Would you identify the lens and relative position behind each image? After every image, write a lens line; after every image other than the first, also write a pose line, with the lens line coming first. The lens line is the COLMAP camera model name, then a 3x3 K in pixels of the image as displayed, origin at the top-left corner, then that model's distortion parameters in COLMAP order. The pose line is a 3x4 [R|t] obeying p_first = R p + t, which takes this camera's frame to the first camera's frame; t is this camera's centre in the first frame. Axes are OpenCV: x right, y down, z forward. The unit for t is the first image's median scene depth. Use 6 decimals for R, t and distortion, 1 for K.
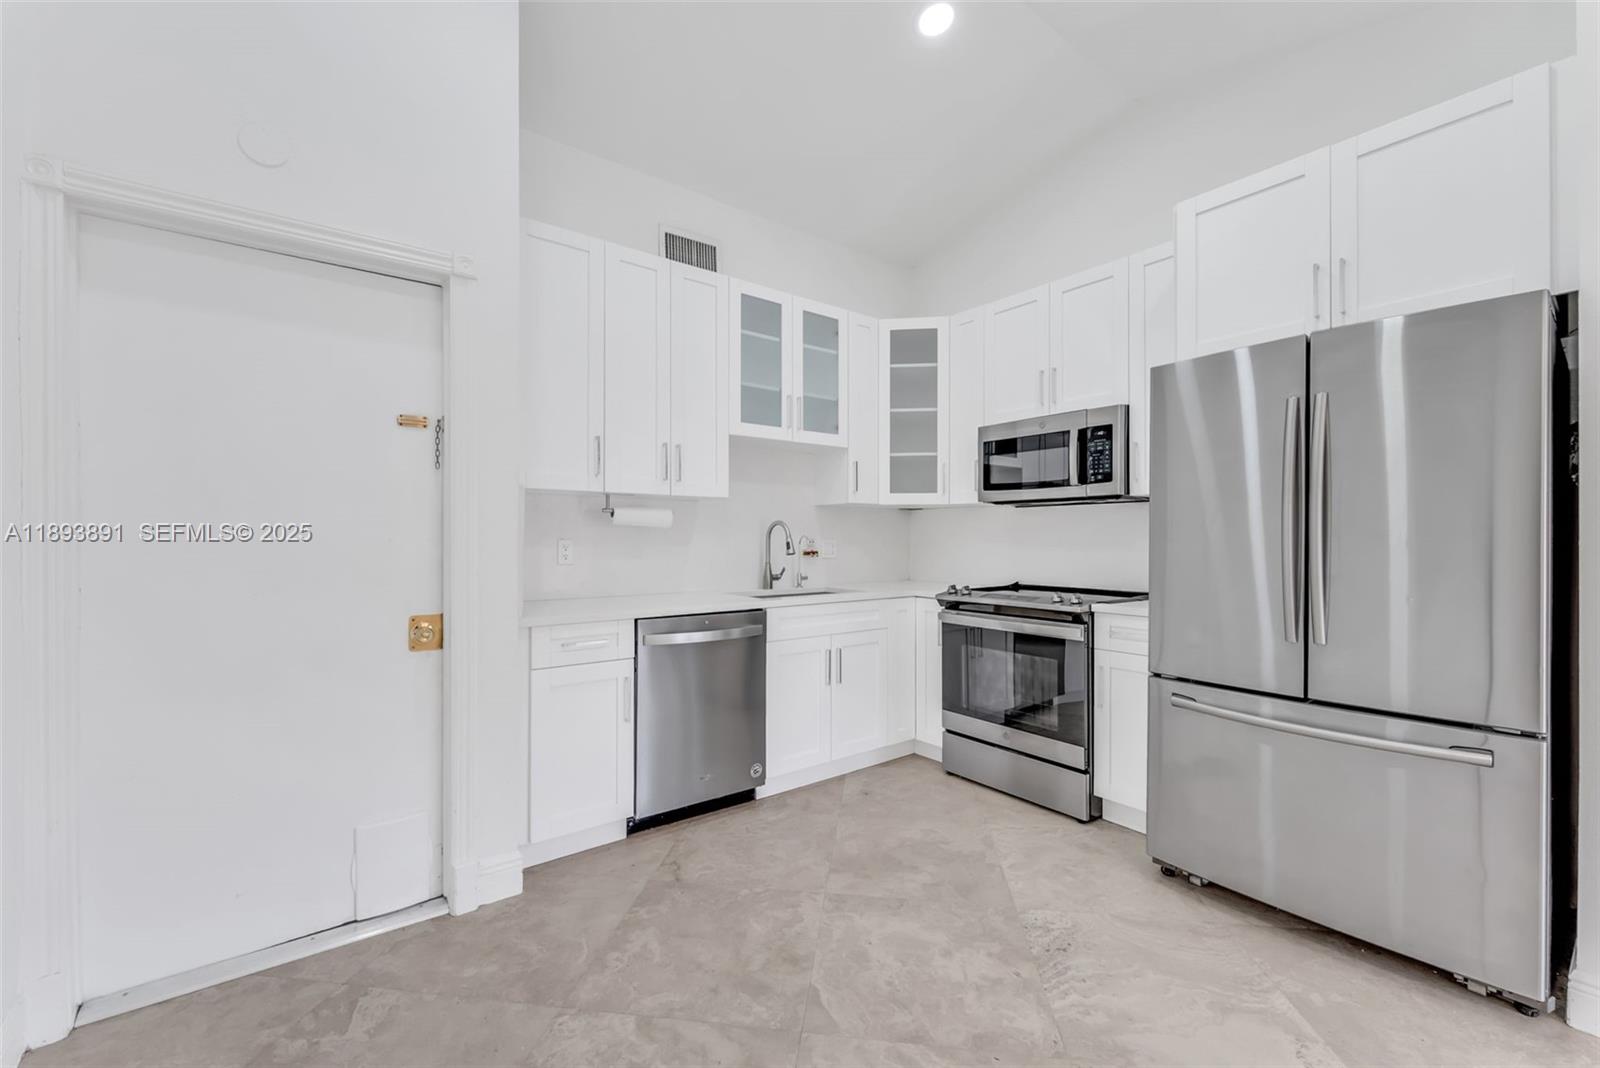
lens RADIAL K [[644.3, 0, 800.0], [0, 644.3, 534.0], [0, 0, 1]] dist [-0.000327, 0.000049]
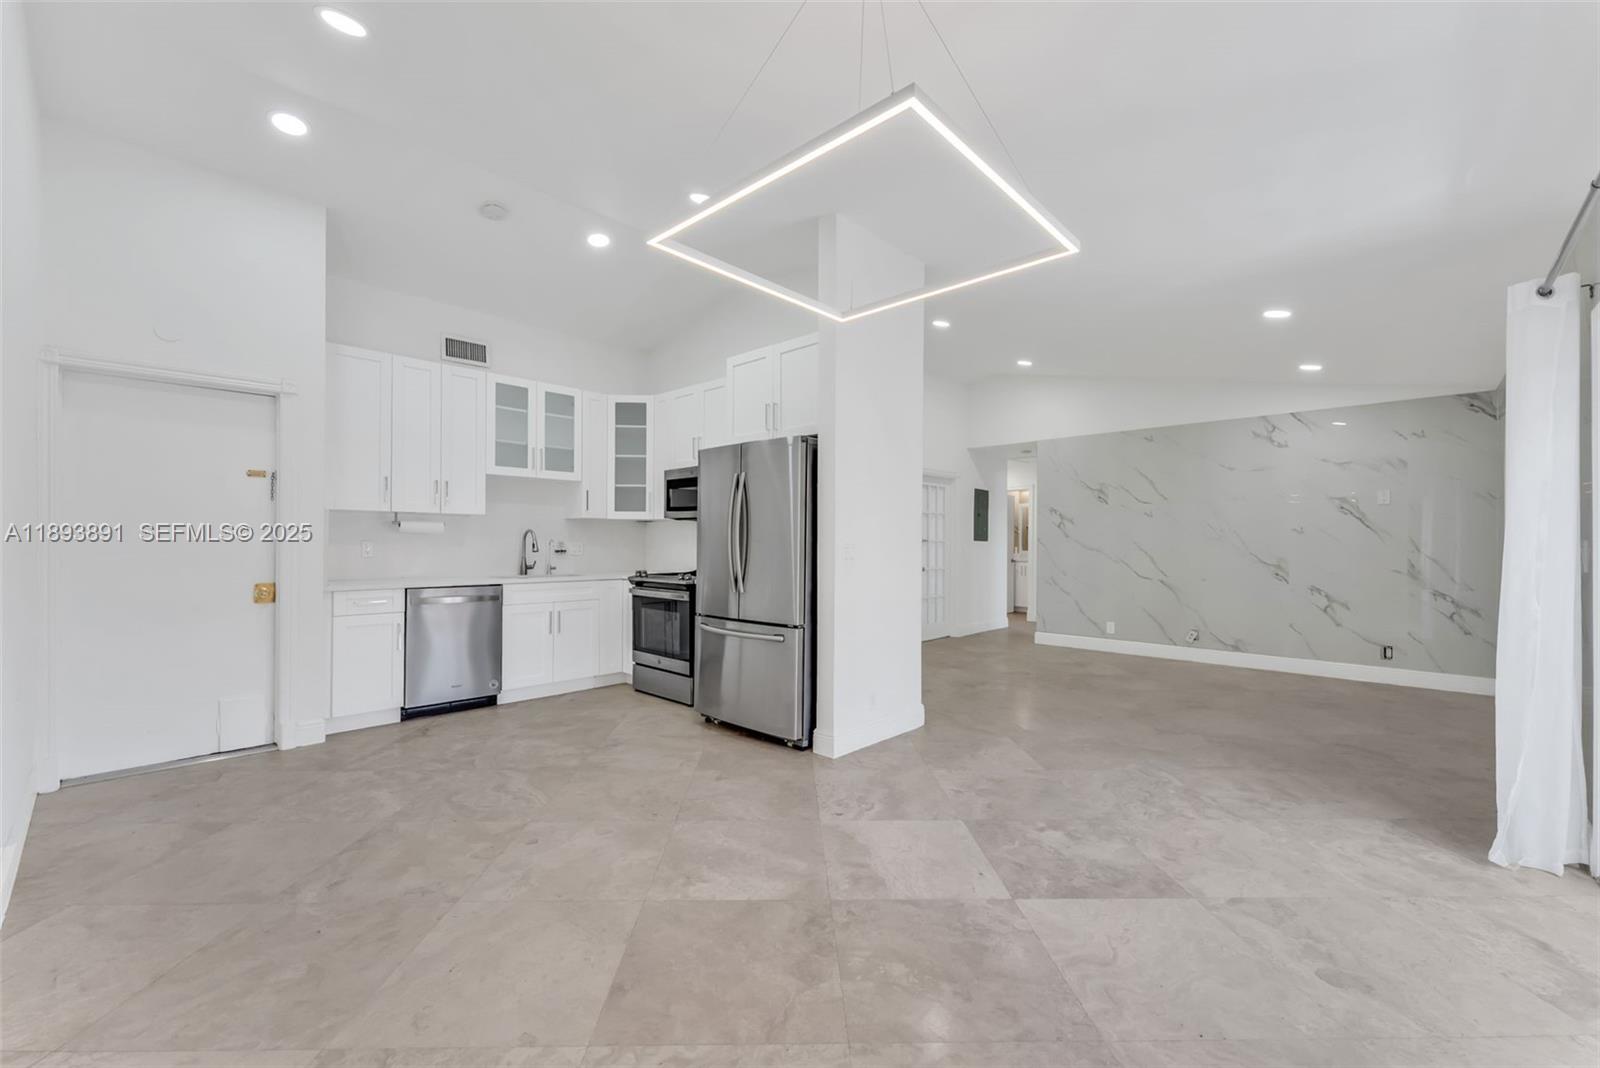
lens RADIAL K [[642.9, 0, 798.6], [0, 642.9, 538.7], [0, 0, 1]] dist [0.000472, 0.000606]
pose [[0.988044, 0.005514, 0.154076, 0.395186], [-0.005576, 0.999984, -0.000030, -0.002542], [-0.154074, -0.000830, 0.988059, -0.644247]]
